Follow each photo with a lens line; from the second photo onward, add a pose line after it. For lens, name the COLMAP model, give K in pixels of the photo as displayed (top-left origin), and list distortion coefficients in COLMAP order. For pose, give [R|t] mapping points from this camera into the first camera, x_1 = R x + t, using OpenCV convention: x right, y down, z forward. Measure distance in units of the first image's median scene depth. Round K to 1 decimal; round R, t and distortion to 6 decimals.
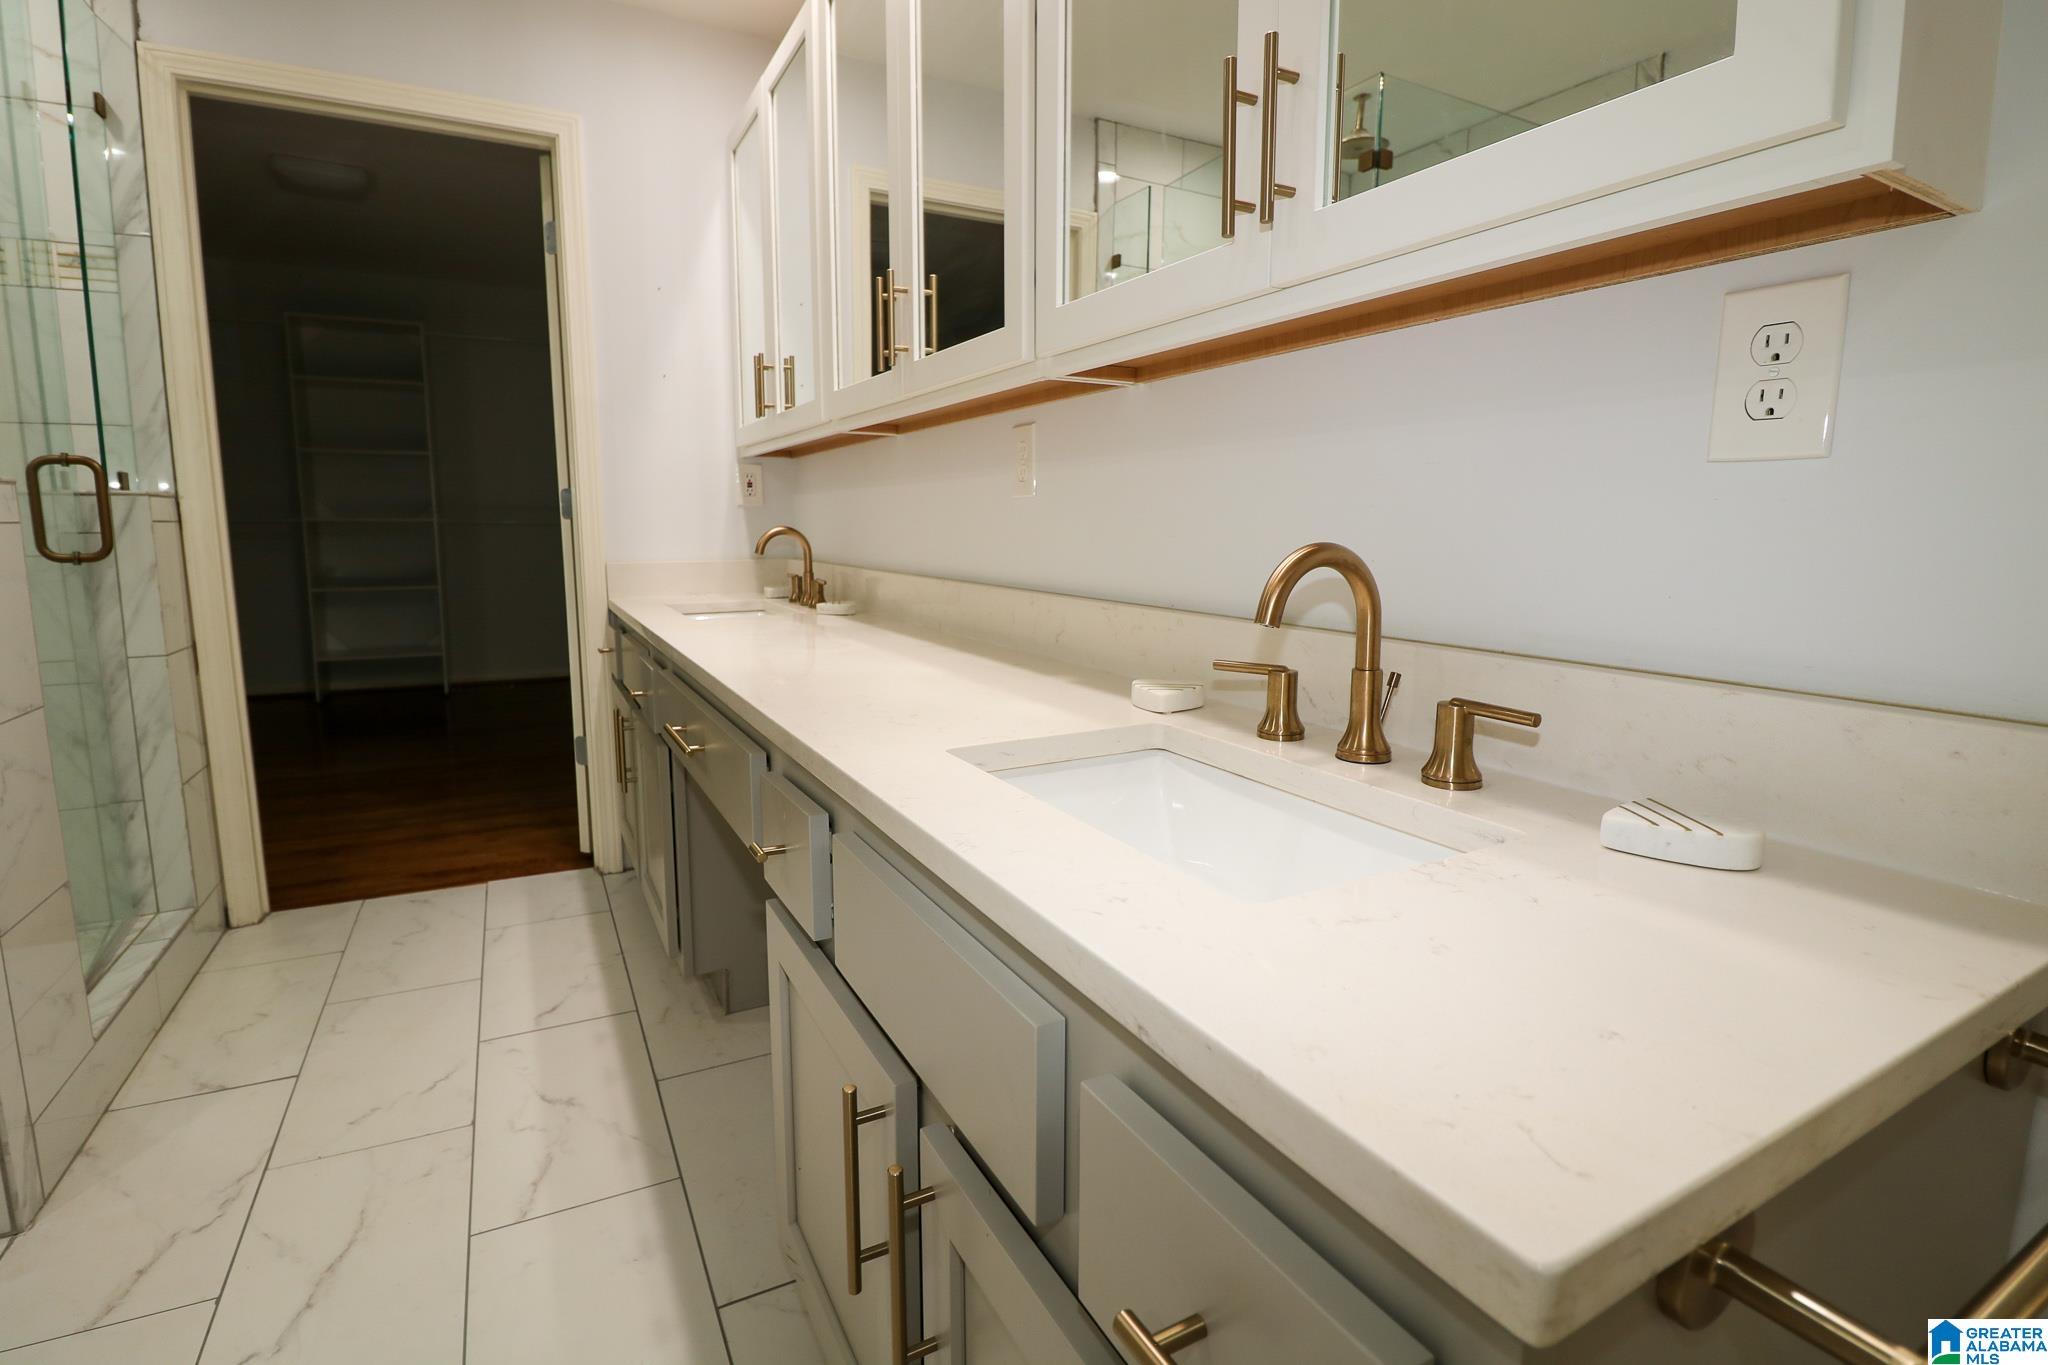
lens RADIAL K [[978.0, 0, 1025.0], [0, 978.0, 658.5], [0, 0, 1]] dist [-0.005141, -0.009117]
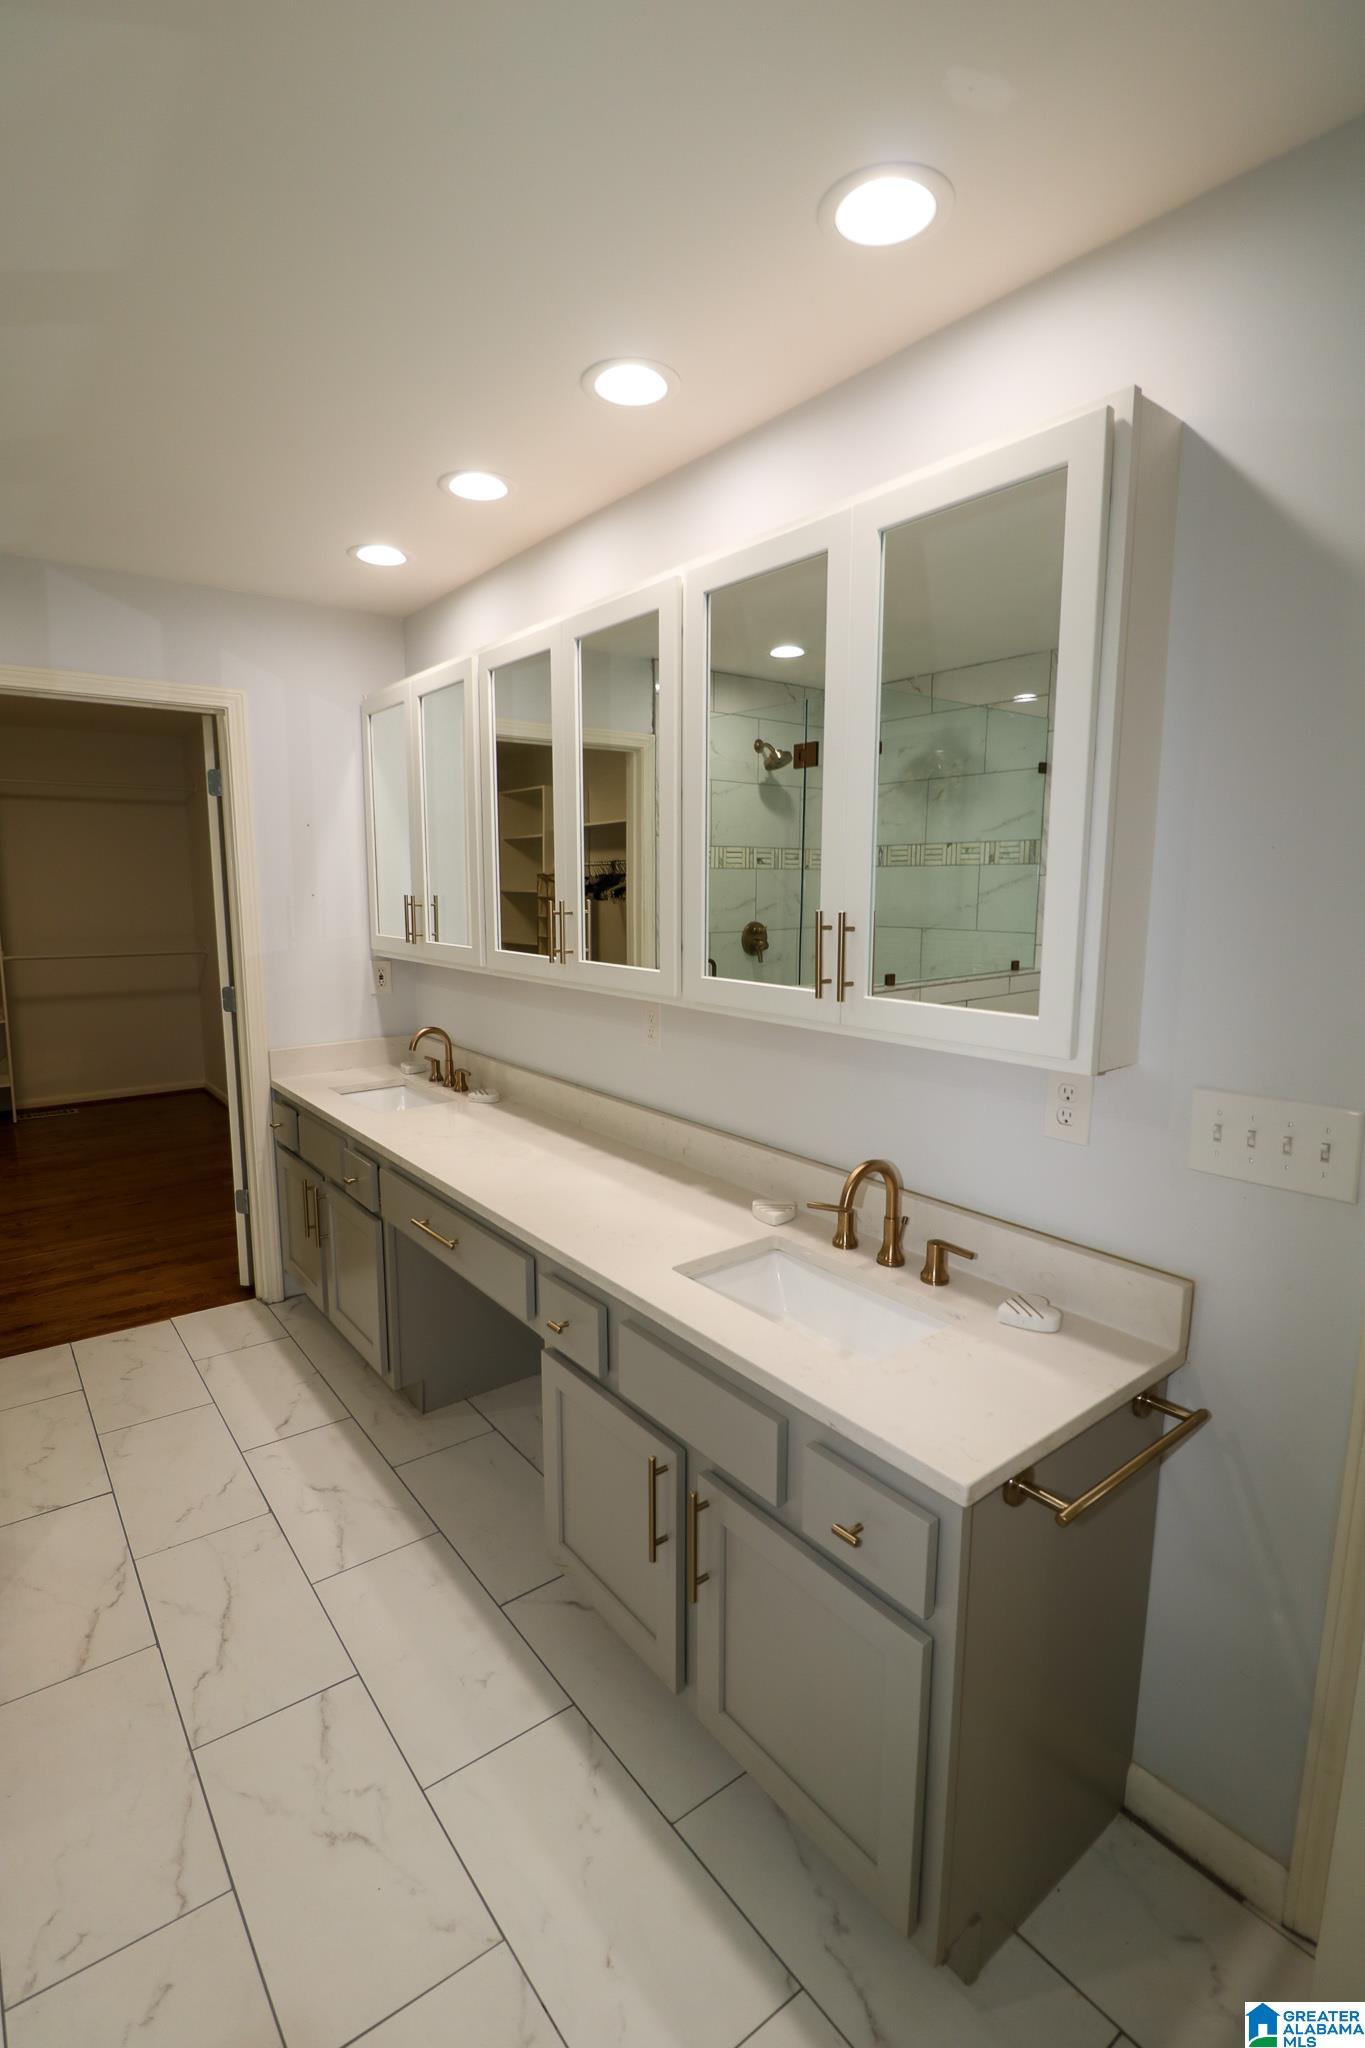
lens RADIAL K [[978.0, 0, 673.8], [0, 978.0, 1018.9], [0, 0, 1]] dist [-0.005141, -0.009117]
pose [[0.986313, -0.025729, 0.162866, -0.180936], [0.024099, 0.999638, 0.011980, -0.196170], [-0.163115, -0.007891, 0.986576, -0.396706]]
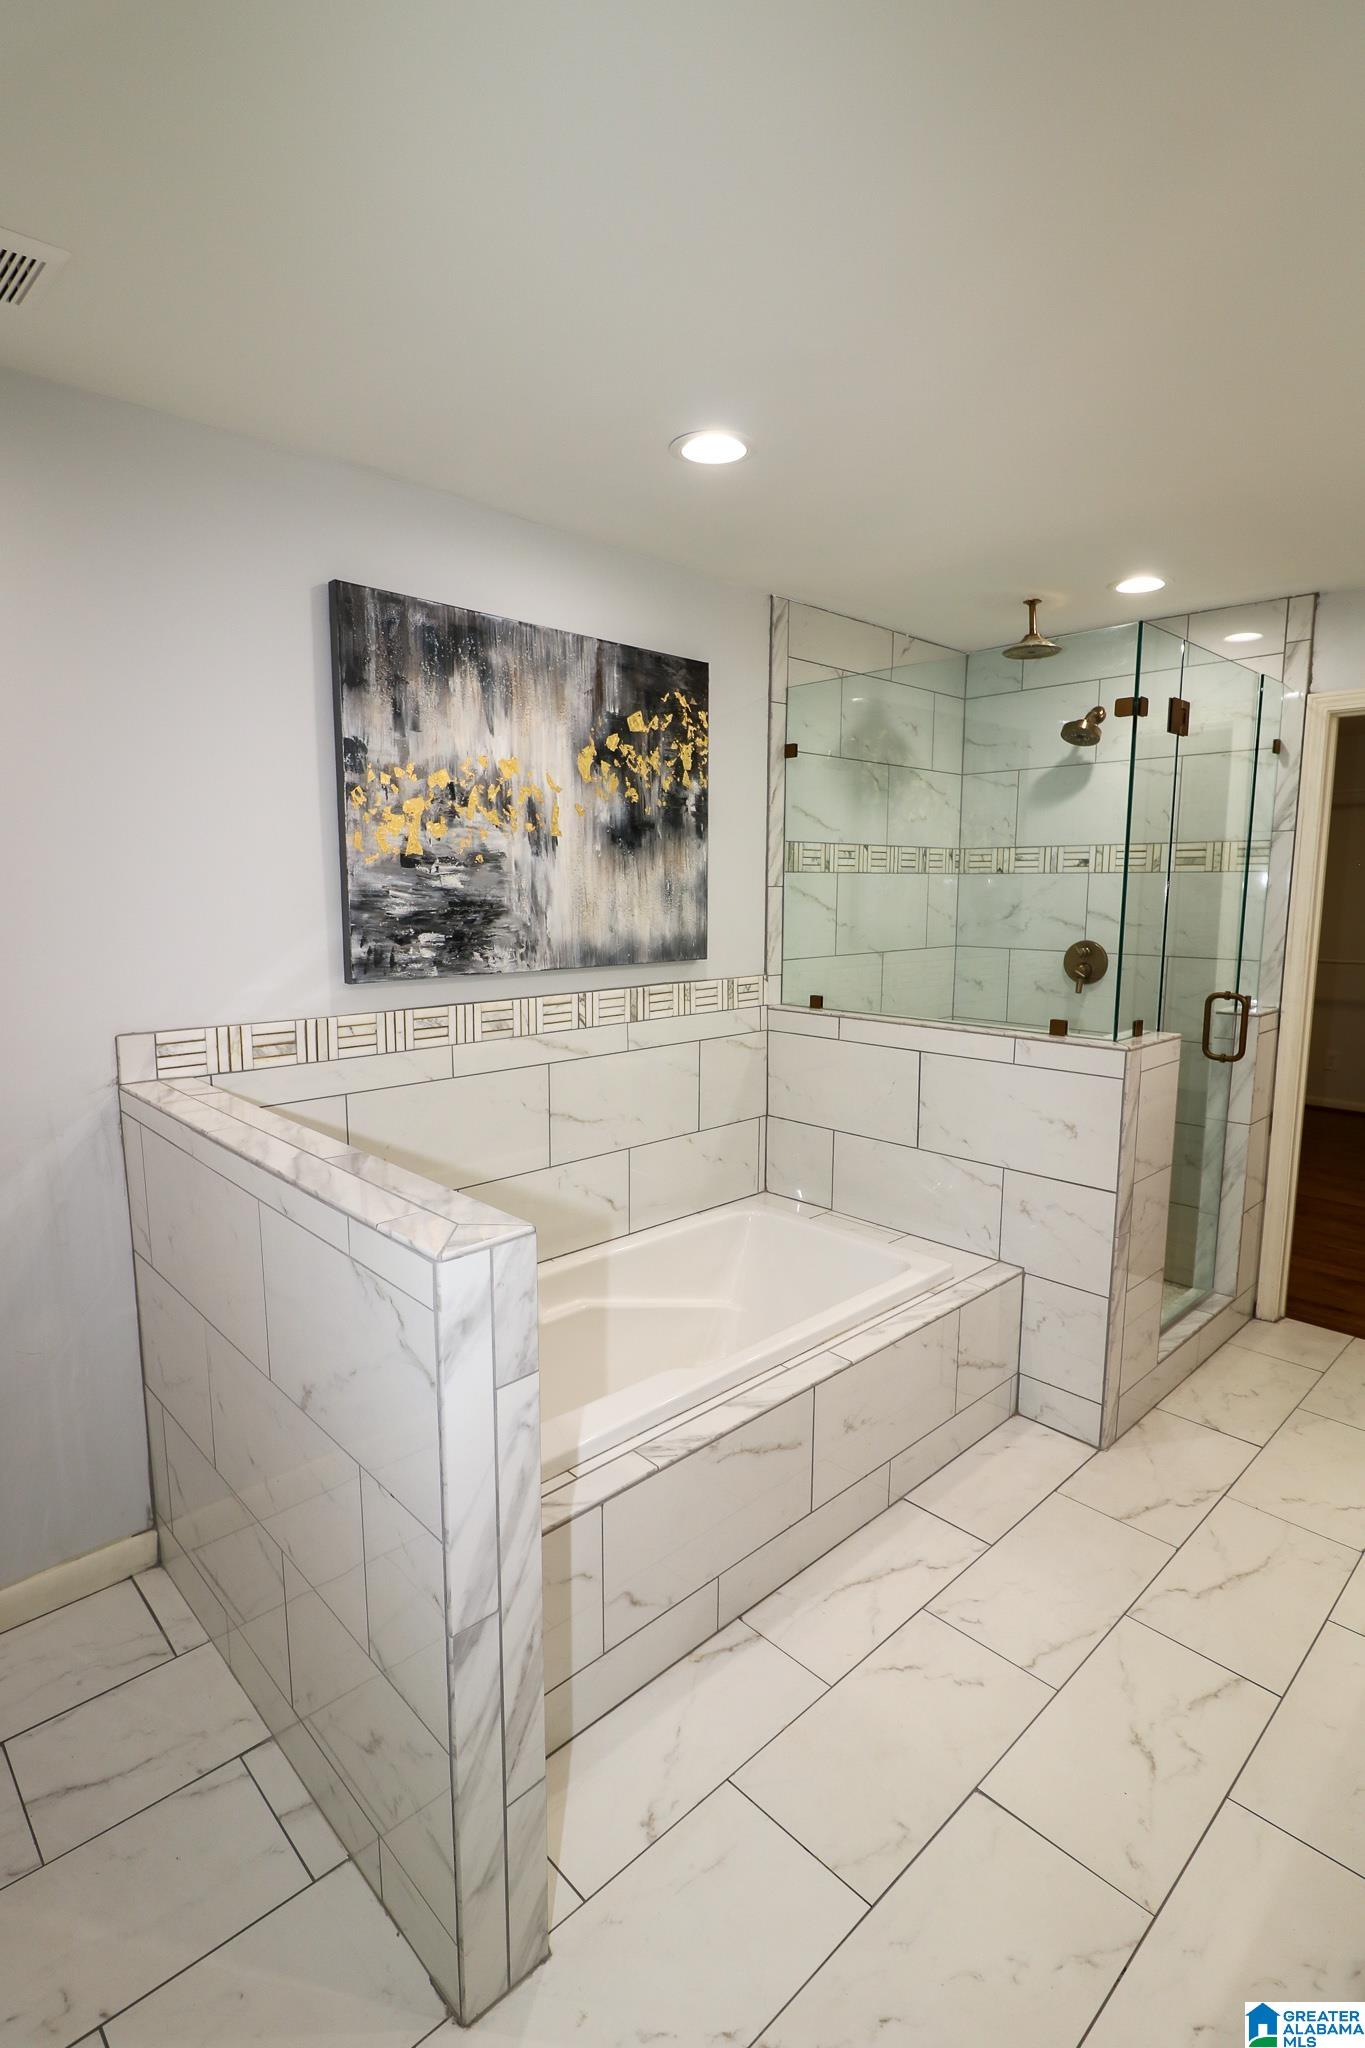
lens RADIAL K [[998.8, 0, 635.1], [0, 998.8, 1023.3], [0, 0, 1]] dist [-0.016788, -0.000471]
pose [[0.245516, 0.134006, -0.960086, 0.331752], [-0.124264, 0.986579, 0.105927, -0.220427], [0.961395, 0.093297, 0.258873, -0.322913]]
